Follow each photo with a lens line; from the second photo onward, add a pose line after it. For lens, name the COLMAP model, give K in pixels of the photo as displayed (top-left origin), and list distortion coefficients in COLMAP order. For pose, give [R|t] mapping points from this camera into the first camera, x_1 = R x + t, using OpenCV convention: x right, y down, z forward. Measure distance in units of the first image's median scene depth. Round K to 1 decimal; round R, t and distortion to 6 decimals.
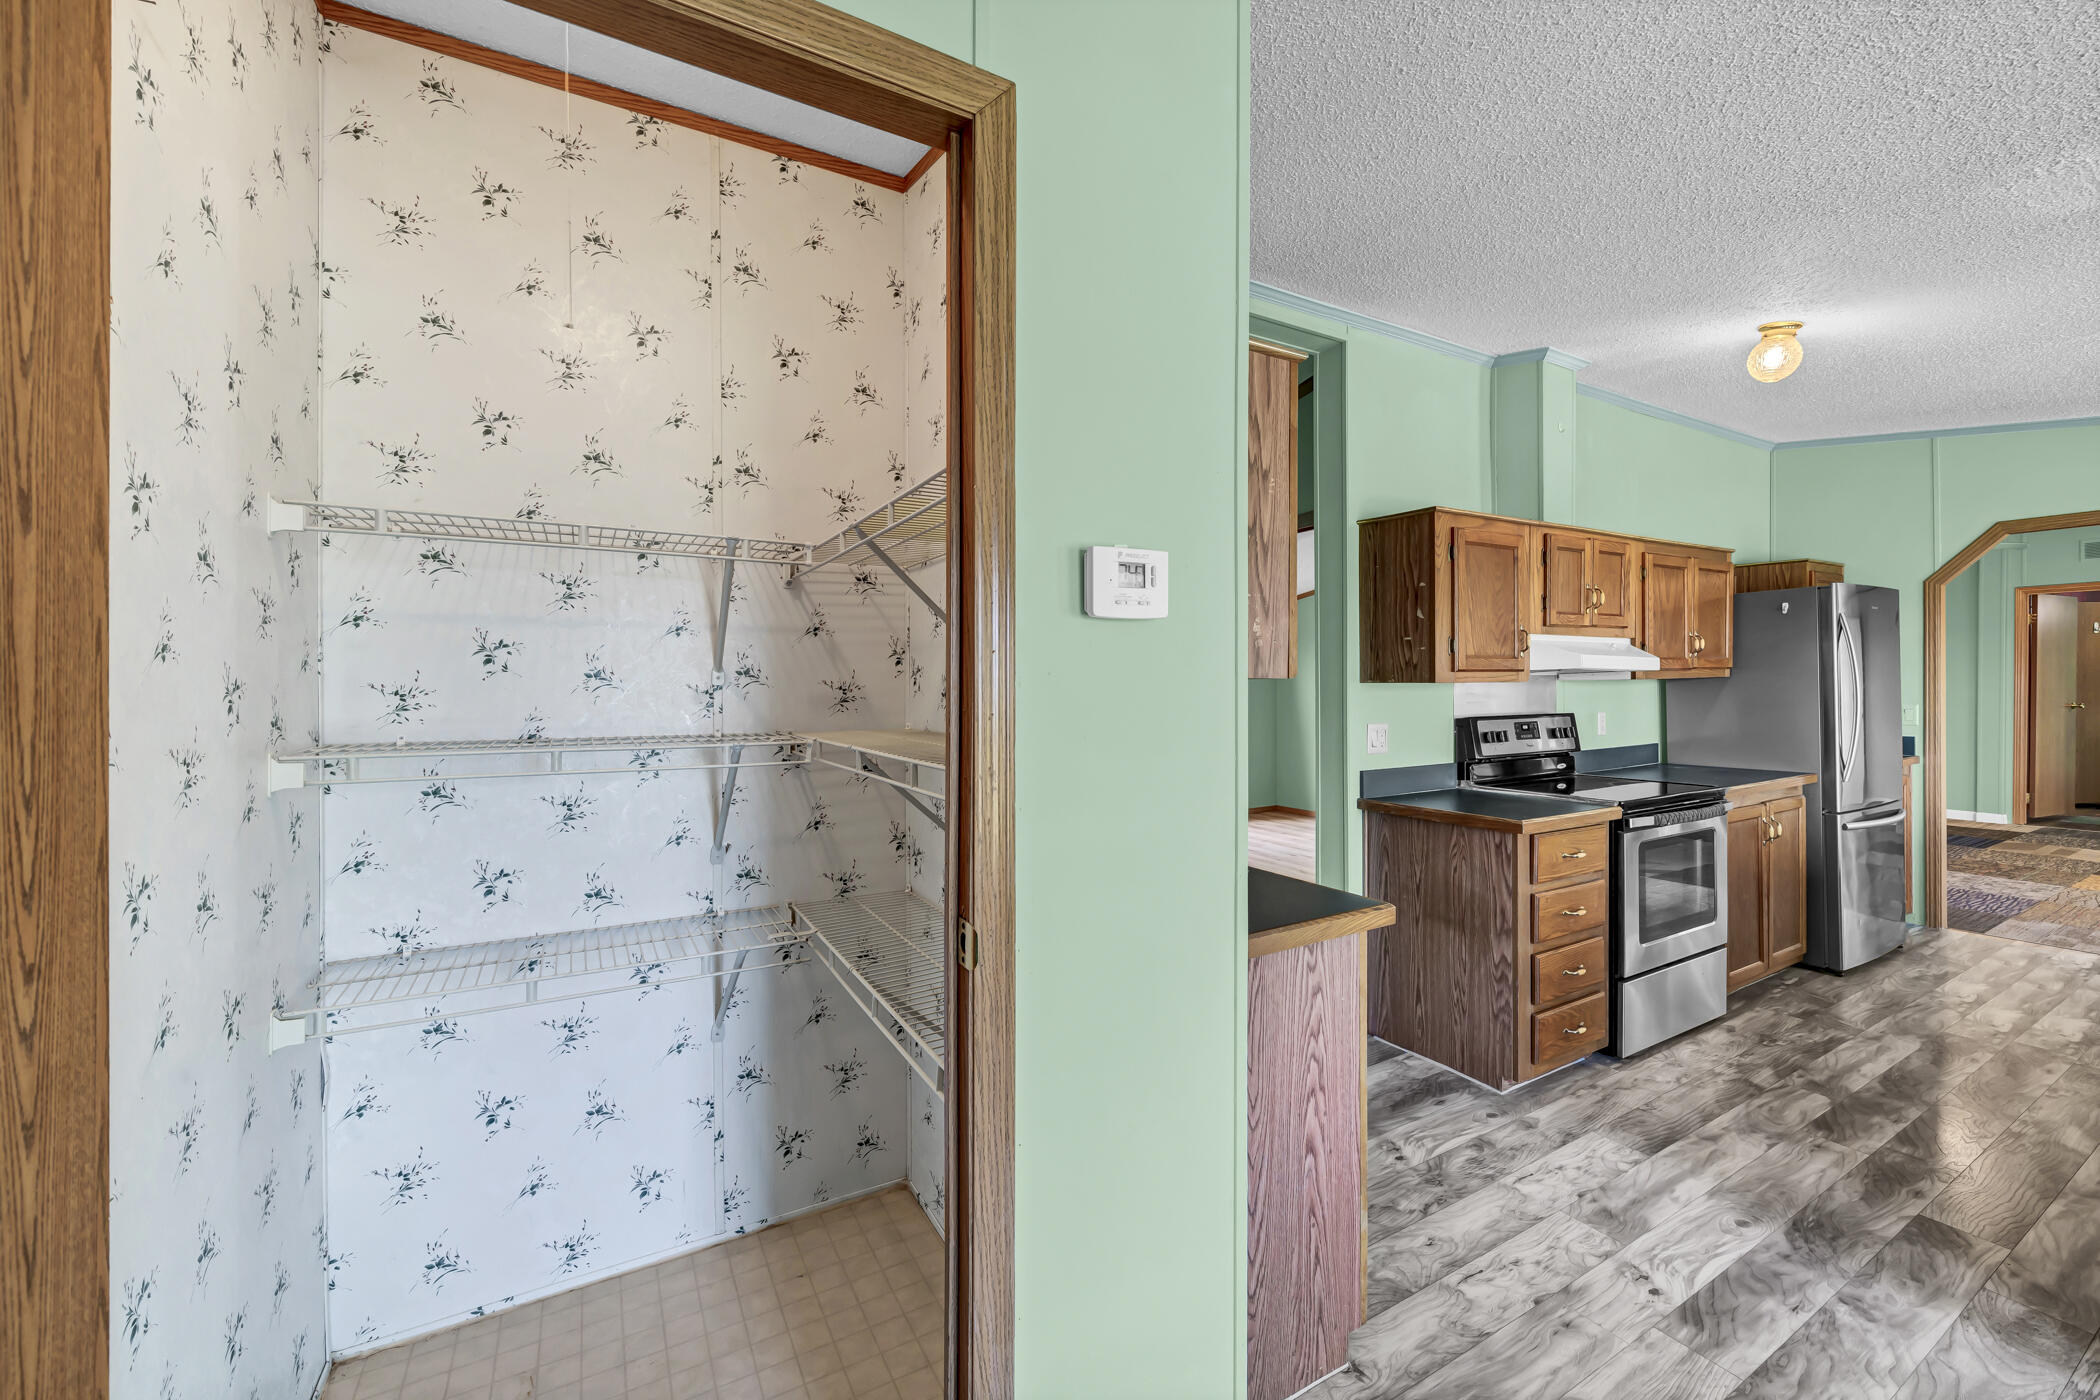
lens RADIAL K [[798.3, 0, 1048.4], [0, 798.3, 685.9], [0, 0, 1]] dist [-0.003351, -0.000023]
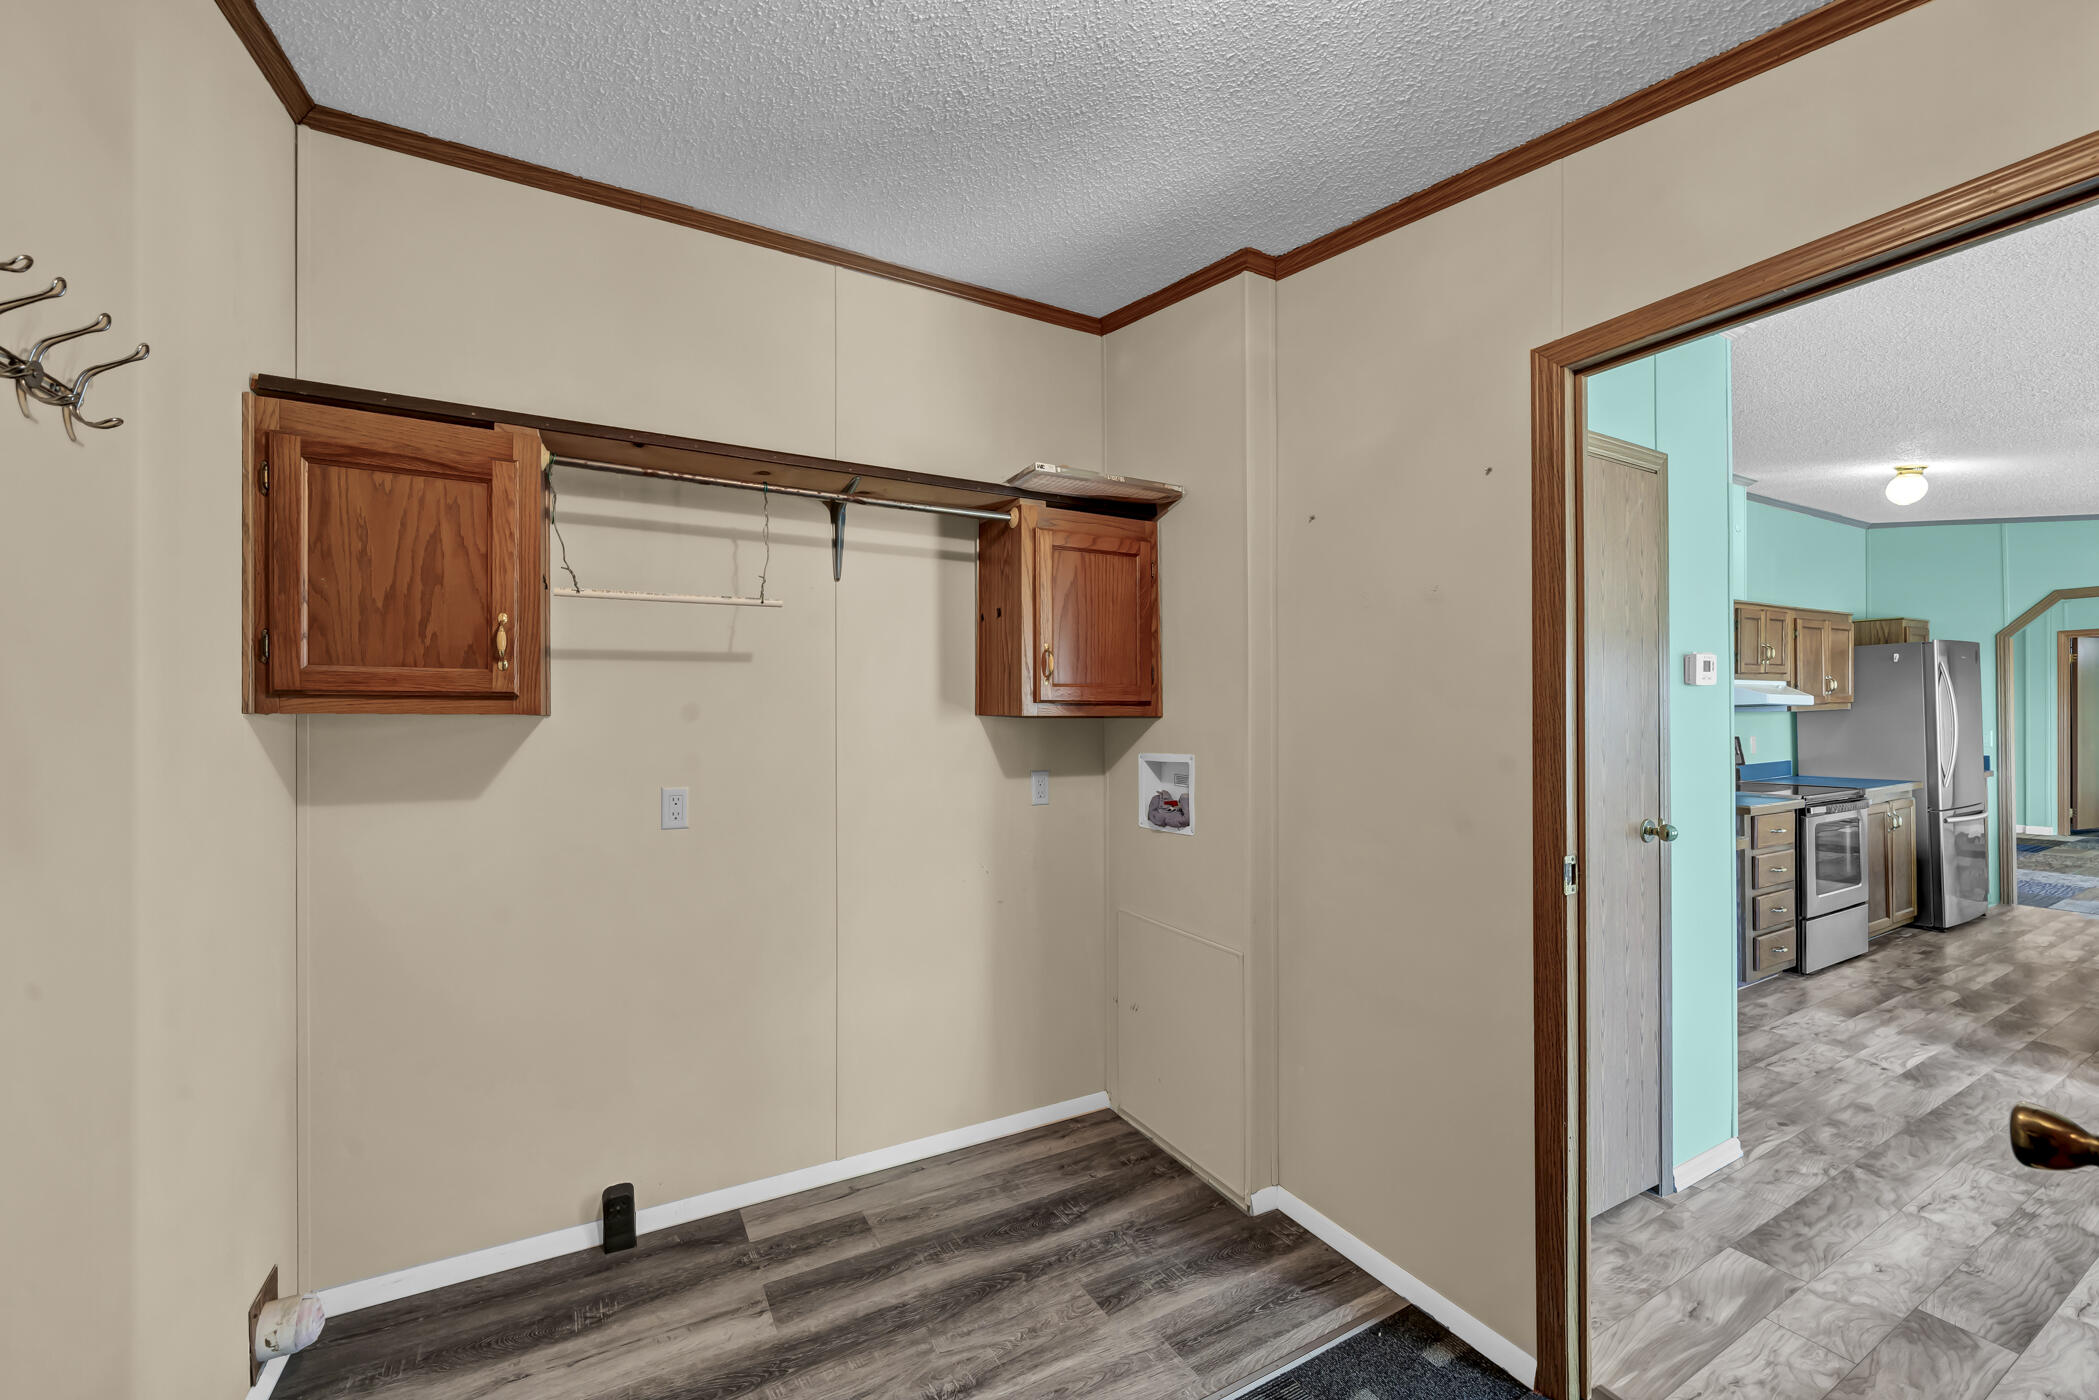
lens RADIAL K [[797.9, 0, 1047.5], [0, 797.9, 710.2], [0, 0, 1]] dist [-0.003351, -0.000023]
pose [[0.999911, -0.000881, -0.013291, -0.559447], [0.000767, 0.999963, -0.008619, 0.000723], [0.013298, 0.008608, 0.999875, -0.408608]]
